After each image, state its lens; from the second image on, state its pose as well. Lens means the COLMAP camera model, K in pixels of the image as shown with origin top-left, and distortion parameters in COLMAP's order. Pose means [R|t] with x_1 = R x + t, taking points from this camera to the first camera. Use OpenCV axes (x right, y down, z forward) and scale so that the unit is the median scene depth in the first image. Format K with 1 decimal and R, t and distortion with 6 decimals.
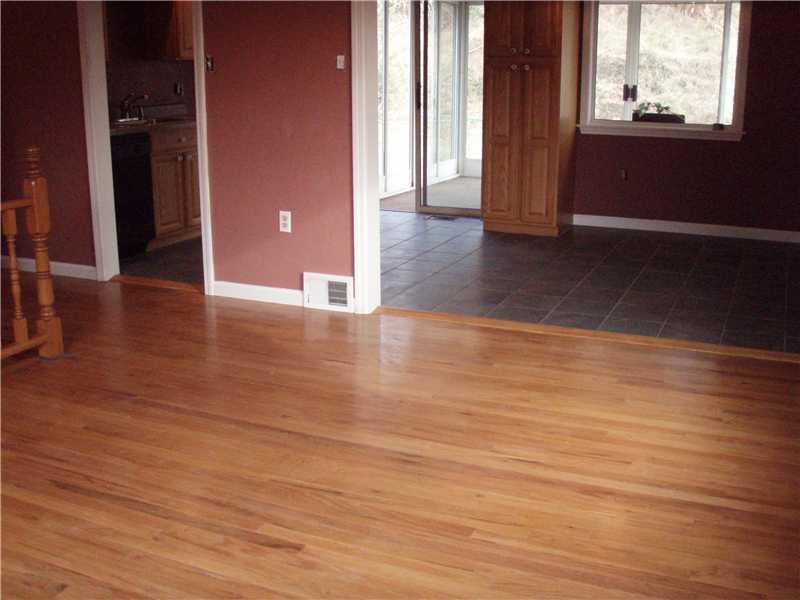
lens RADIAL K [[878.6, 0, 400.0], [0, 878.6, 300.0], [0, 0, 1]] dist [-0.218242, 0.204479]
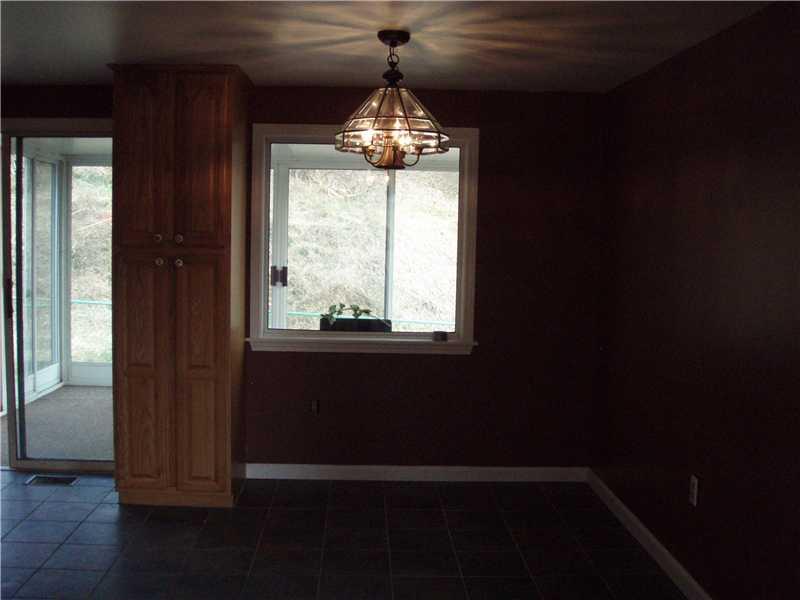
lens RADIAL K [[878.6, 0, 400.0], [0, 878.6, 300.0], [0, 0, 1]] dist [-0.218242, 0.204479]
pose [[0.894900, -0.014036, 0.446046, -0.000042], [0.093469, 0.983231, -0.156587, -0.111455], [-0.436369, 0.181821, 0.881206, 0.313669]]
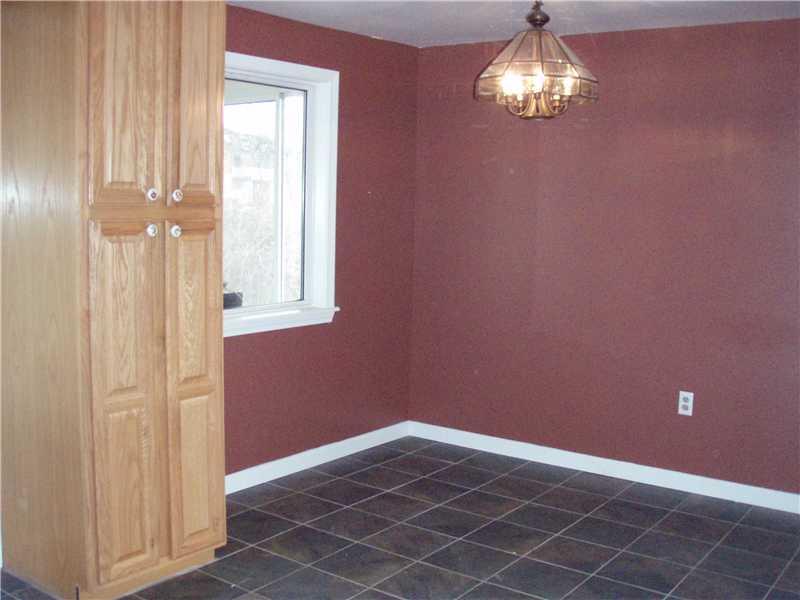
lens RADIAL K [[878.6, 0, 400.0], [0, 878.6, 300.0], [0, 0, 1]] dist [-0.218242, 0.204479]
pose [[0.207431, -0.101516, 0.972968, -0.256890], [0.229106, 0.971981, 0.052568, -0.214363], [-0.951043, 0.212009, 0.224877, 0.735252]]
